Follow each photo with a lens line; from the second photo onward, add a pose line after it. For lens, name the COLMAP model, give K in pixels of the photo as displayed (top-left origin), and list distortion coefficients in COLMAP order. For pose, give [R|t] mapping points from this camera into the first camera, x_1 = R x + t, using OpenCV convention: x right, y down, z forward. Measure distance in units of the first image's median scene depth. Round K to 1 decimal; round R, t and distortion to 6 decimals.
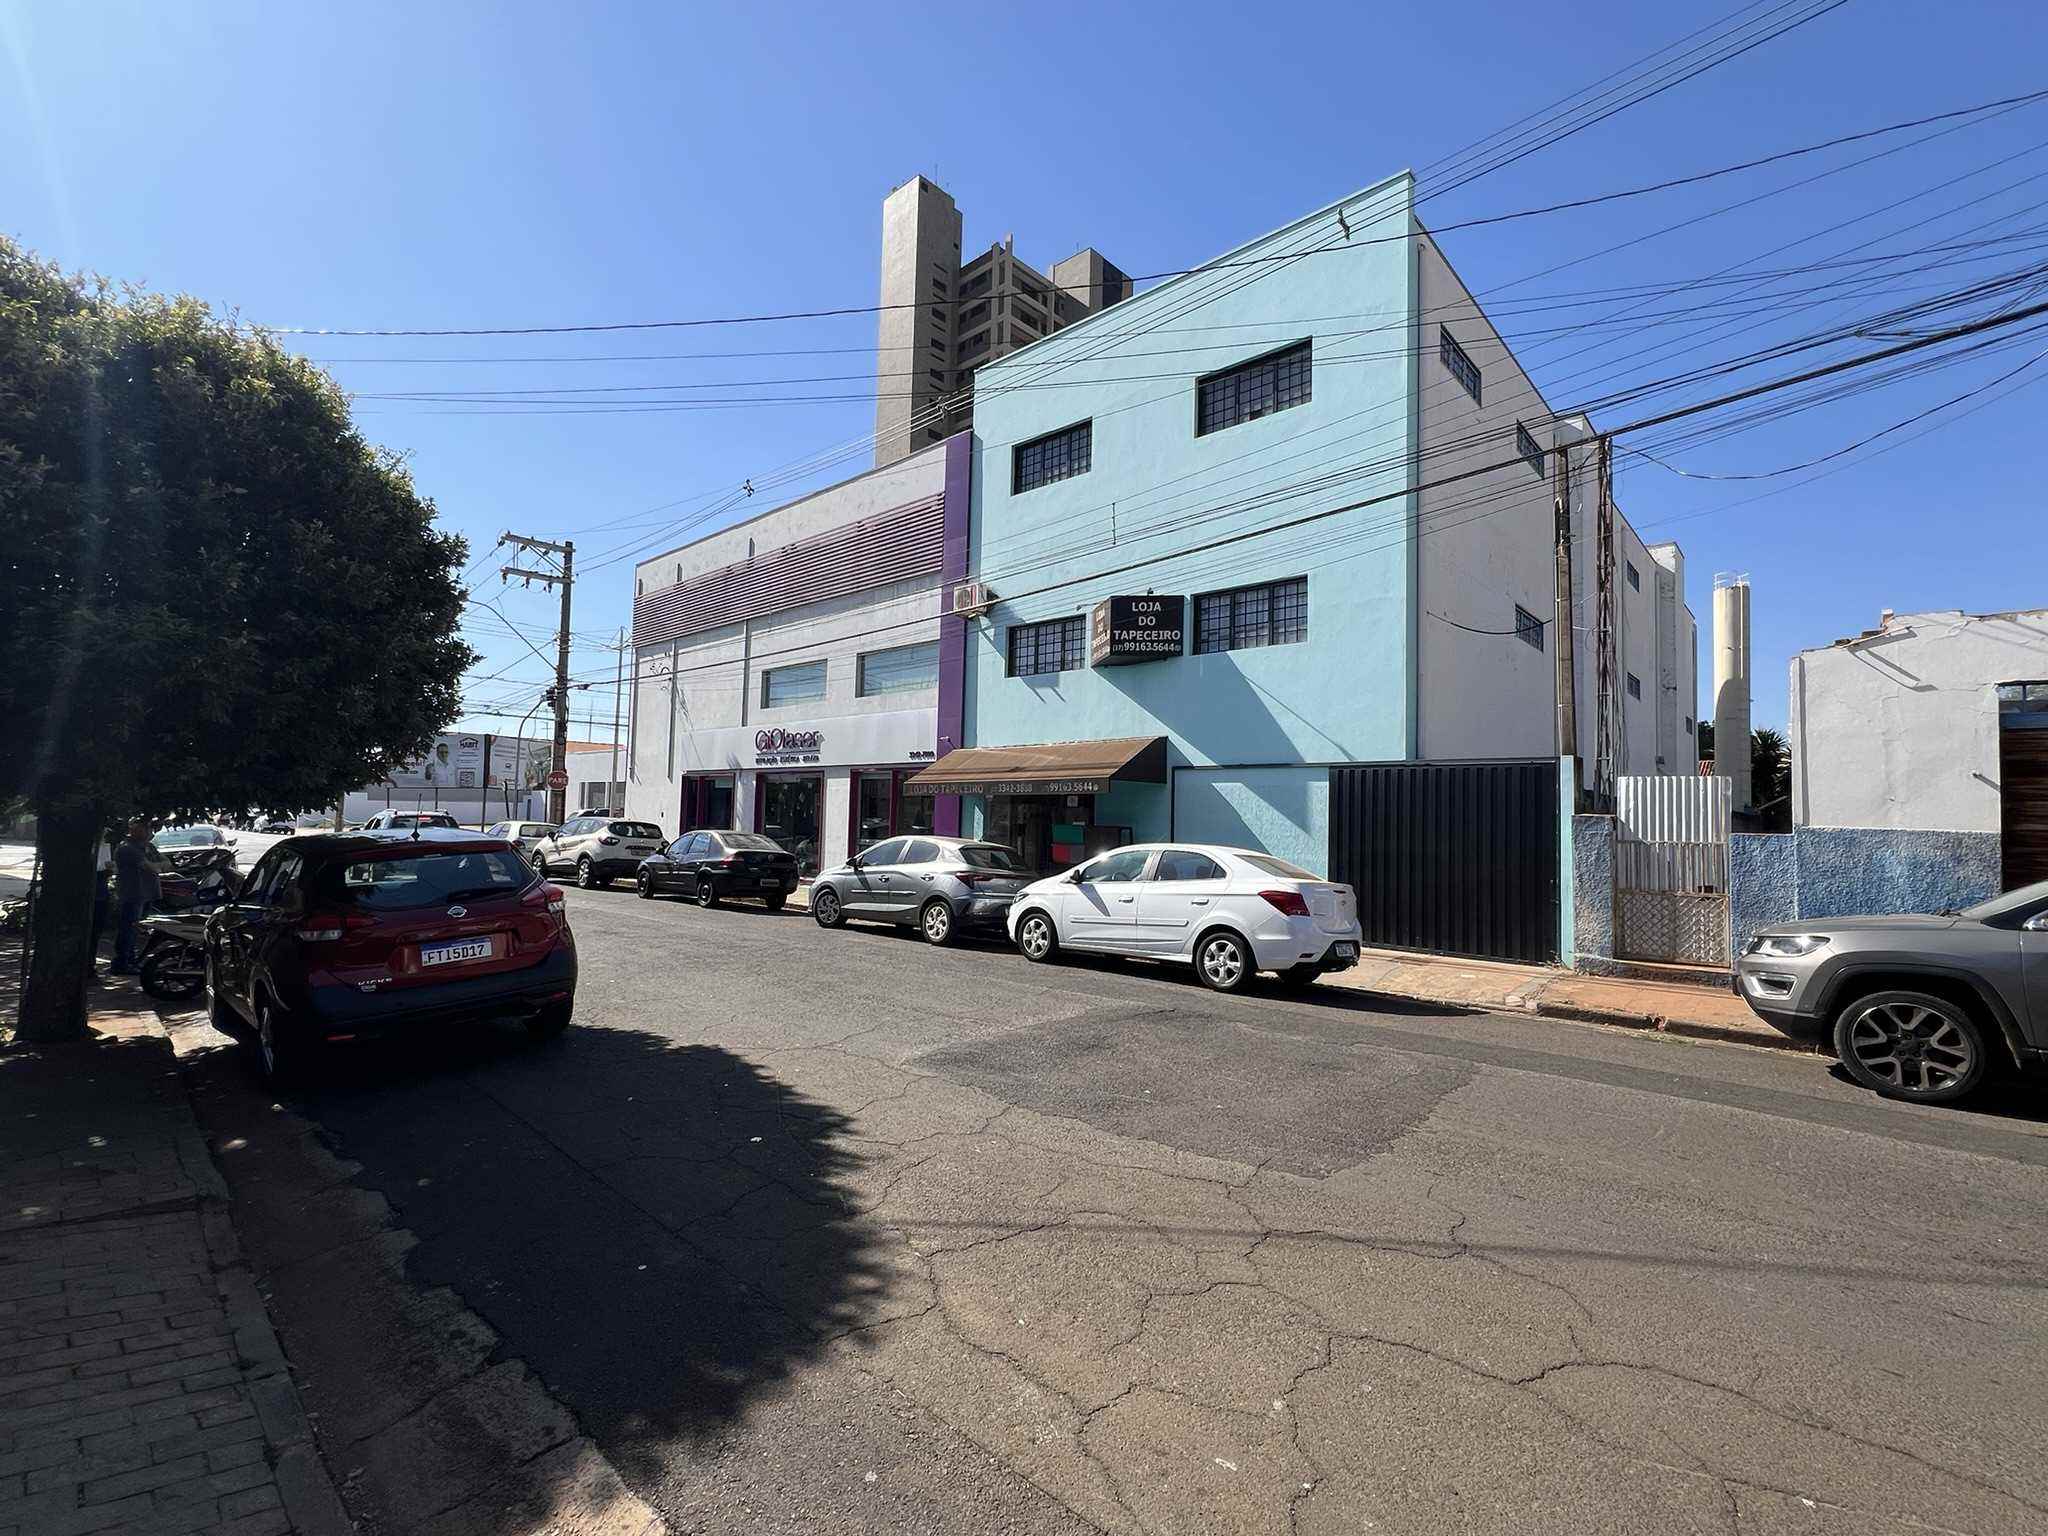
lens RADIAL K [[897.5, 0, 1023.9], [0, 897.5, 787.6], [0, 0, 1]] dist [-0.005416, -0.000136]
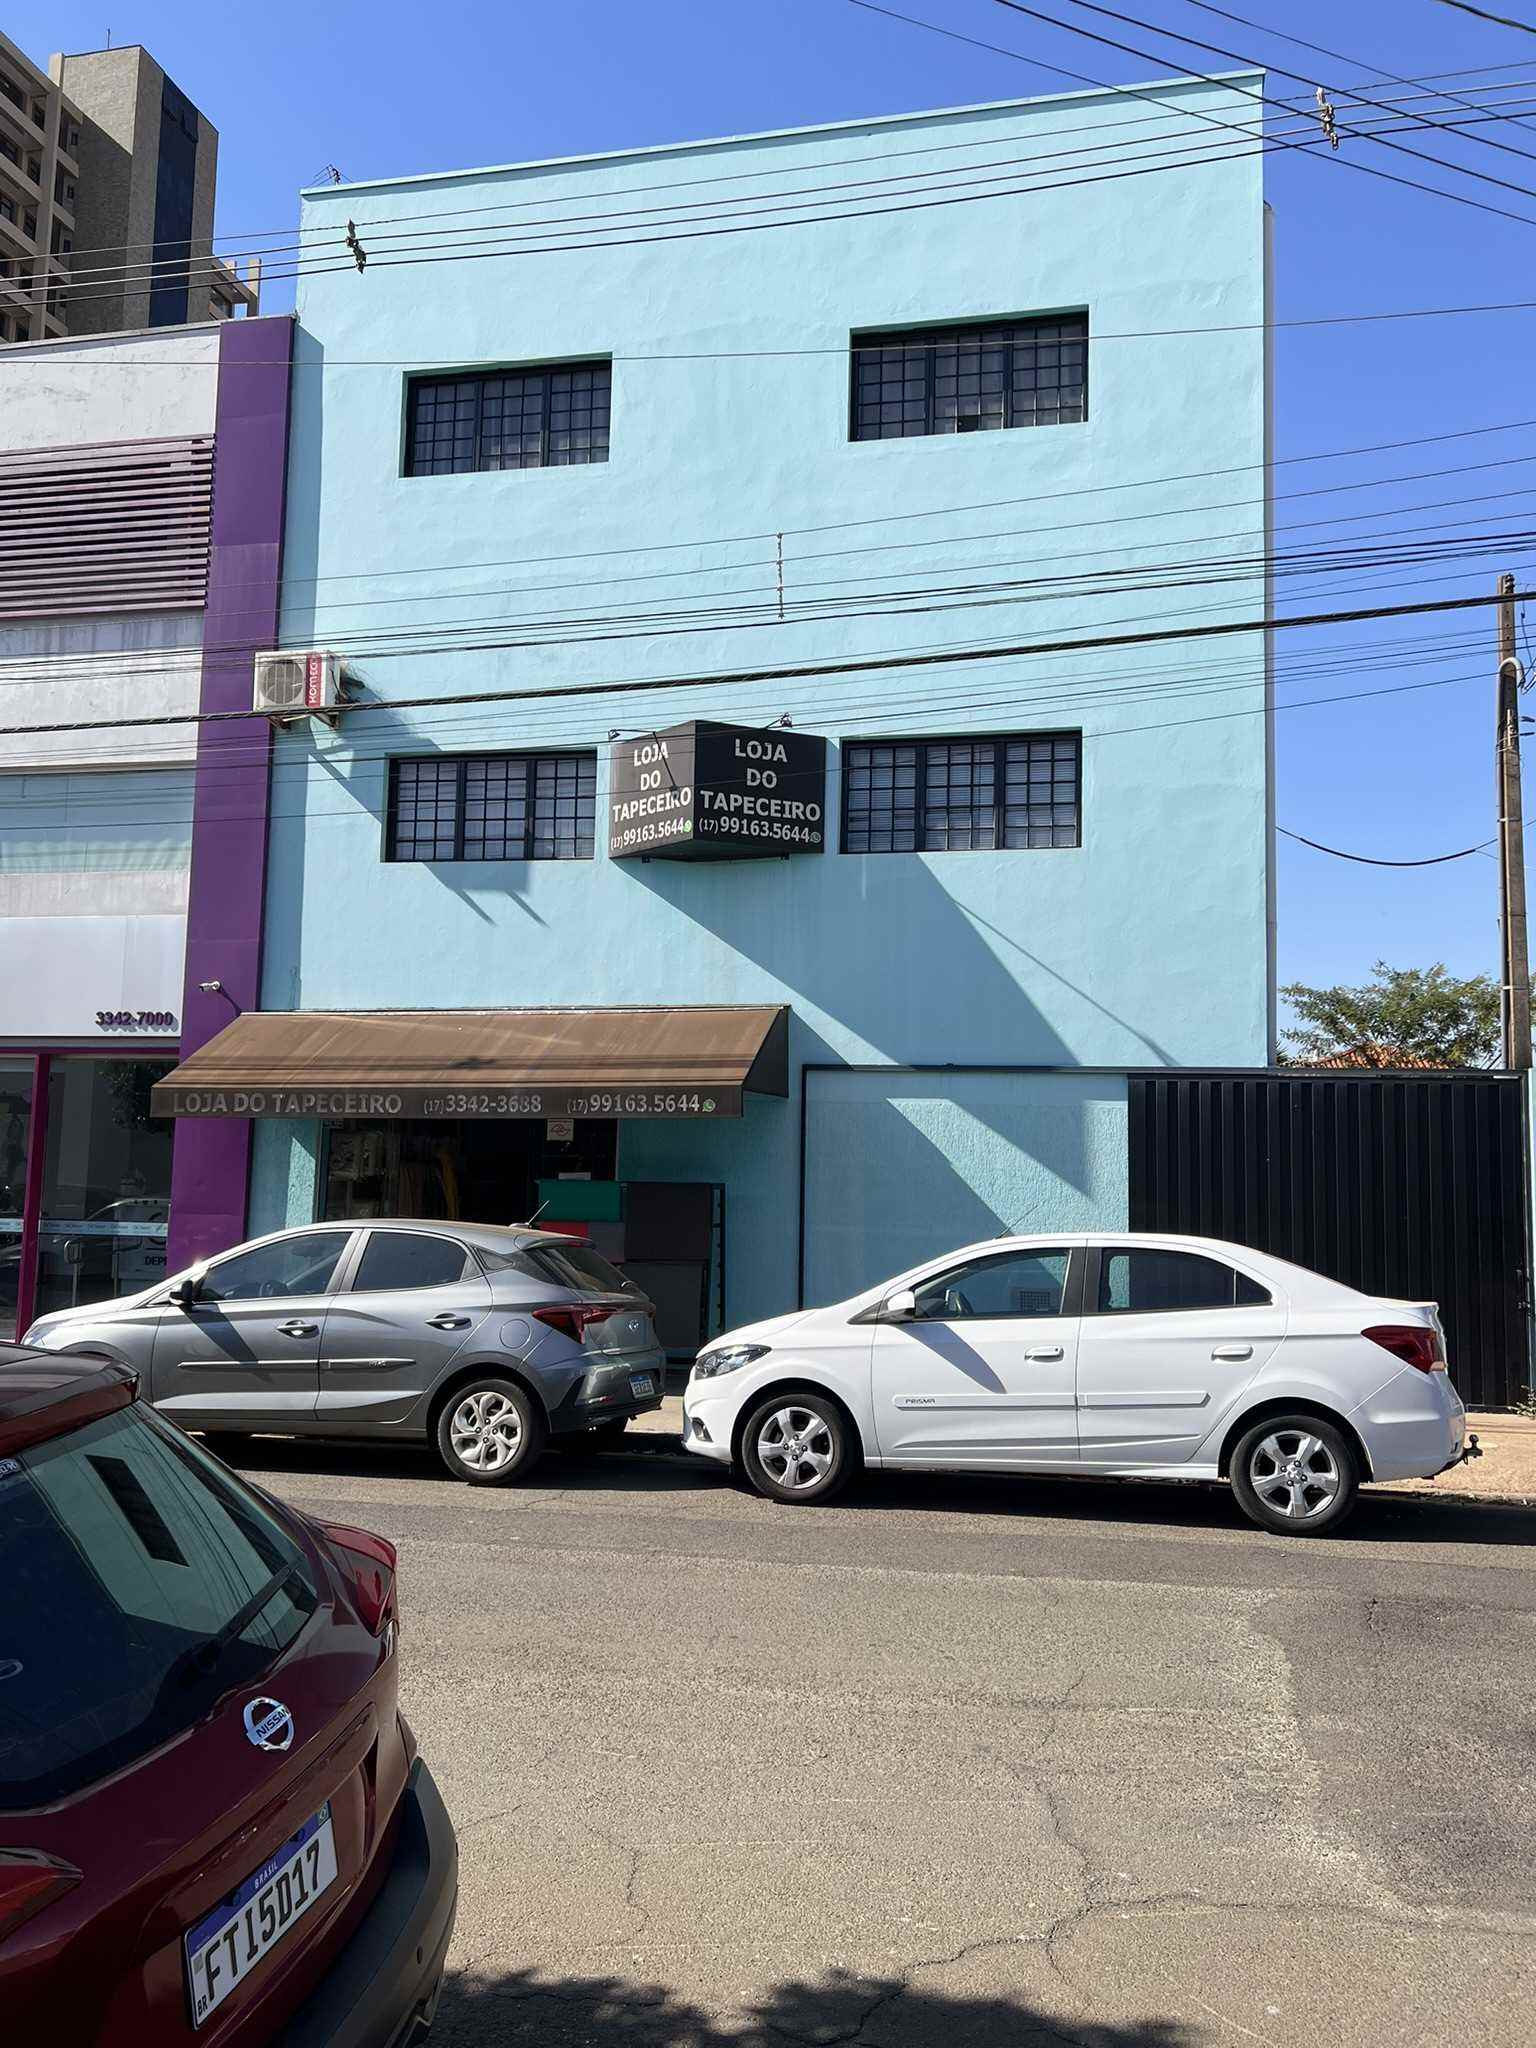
lens RADIAL K [[1554.0, 0, 774.1], [0, 1554.0, 1018.1], [0, 0, 1]] dist [0.059233, -0.066086]
pose [[0.859934, 0.035733, 0.509152, -0.310991], [-0.014711, 0.998867, -0.045256, -0.010250], [-0.510192, 0.031427, 0.859486, 0.249723]]
